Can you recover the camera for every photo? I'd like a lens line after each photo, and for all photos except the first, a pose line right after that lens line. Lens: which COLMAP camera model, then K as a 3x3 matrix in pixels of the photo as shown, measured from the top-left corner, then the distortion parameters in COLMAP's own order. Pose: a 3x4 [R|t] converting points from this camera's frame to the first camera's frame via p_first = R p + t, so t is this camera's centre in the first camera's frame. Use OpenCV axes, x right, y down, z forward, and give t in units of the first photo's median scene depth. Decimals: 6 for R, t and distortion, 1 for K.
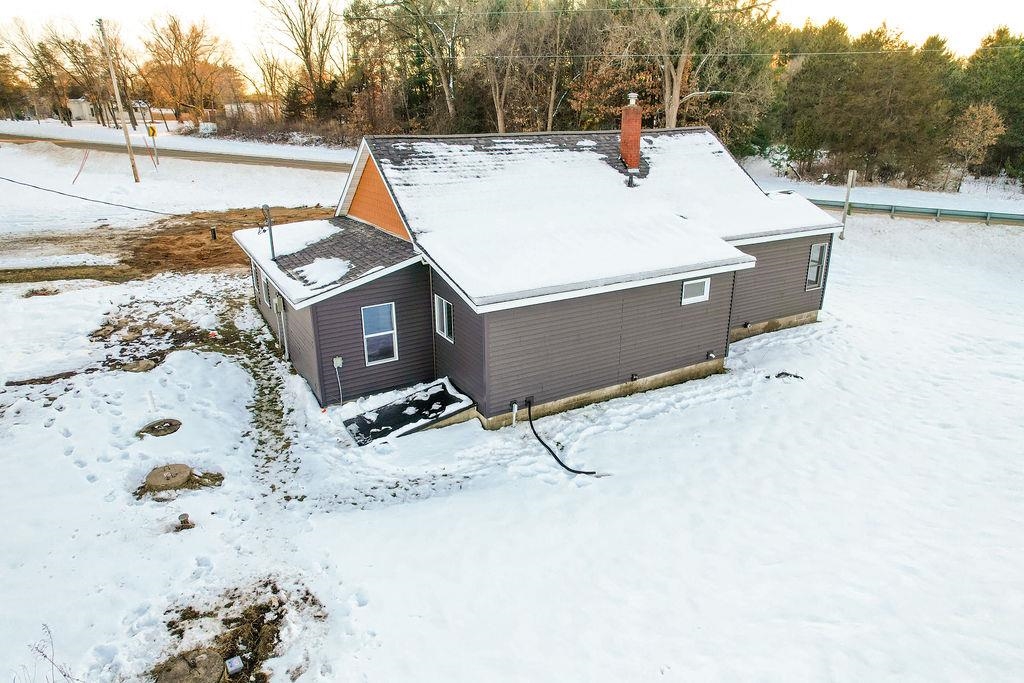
lens RADIAL K [[654.0, 0, 517.7], [0, 654.0, 346.8], [0, 0, 1]] dist [-0.085058, 0.078565]
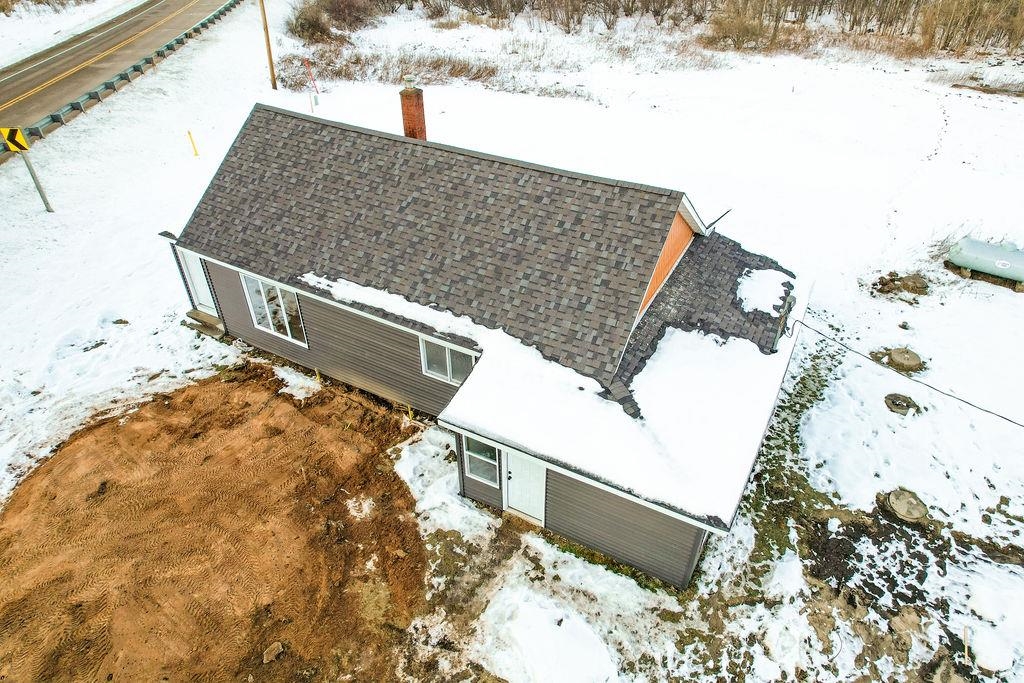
lens RADIAL K [[654.0, 0, 517.7], [0, 654.0, 346.8], [0, 0, 1]] dist [-0.085058, 0.078565]
pose [[-0.512636, -0.518465, 0.684397, -0.766329], [0.294554, 0.642533, 0.707382, -0.814976], [-0.806500, 0.564221, -0.176670, 1.391156]]
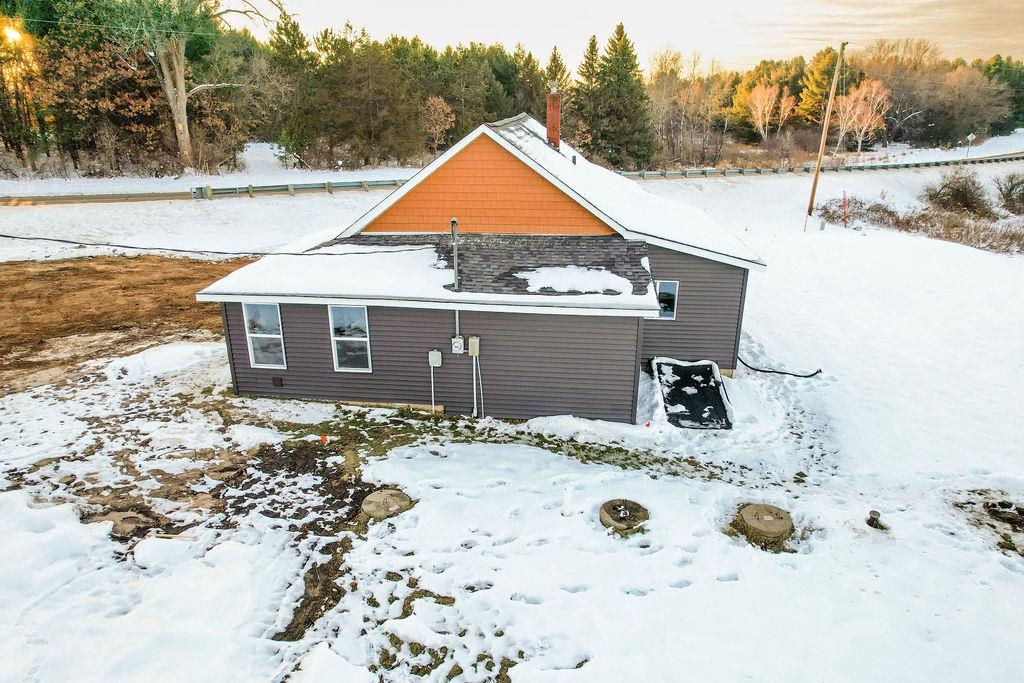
lens RADIAL K [[654.0, 0, 517.7], [0, 654.0, 346.8], [0, 0, 1]] dist [-0.085058, 0.078565]
pose [[0.573180, -0.285671, 0.768021, -0.916204], [0.280346, 0.949069, 0.143789, -0.159155], [-0.769981, 0.132894, 0.624074, 0.478993]]
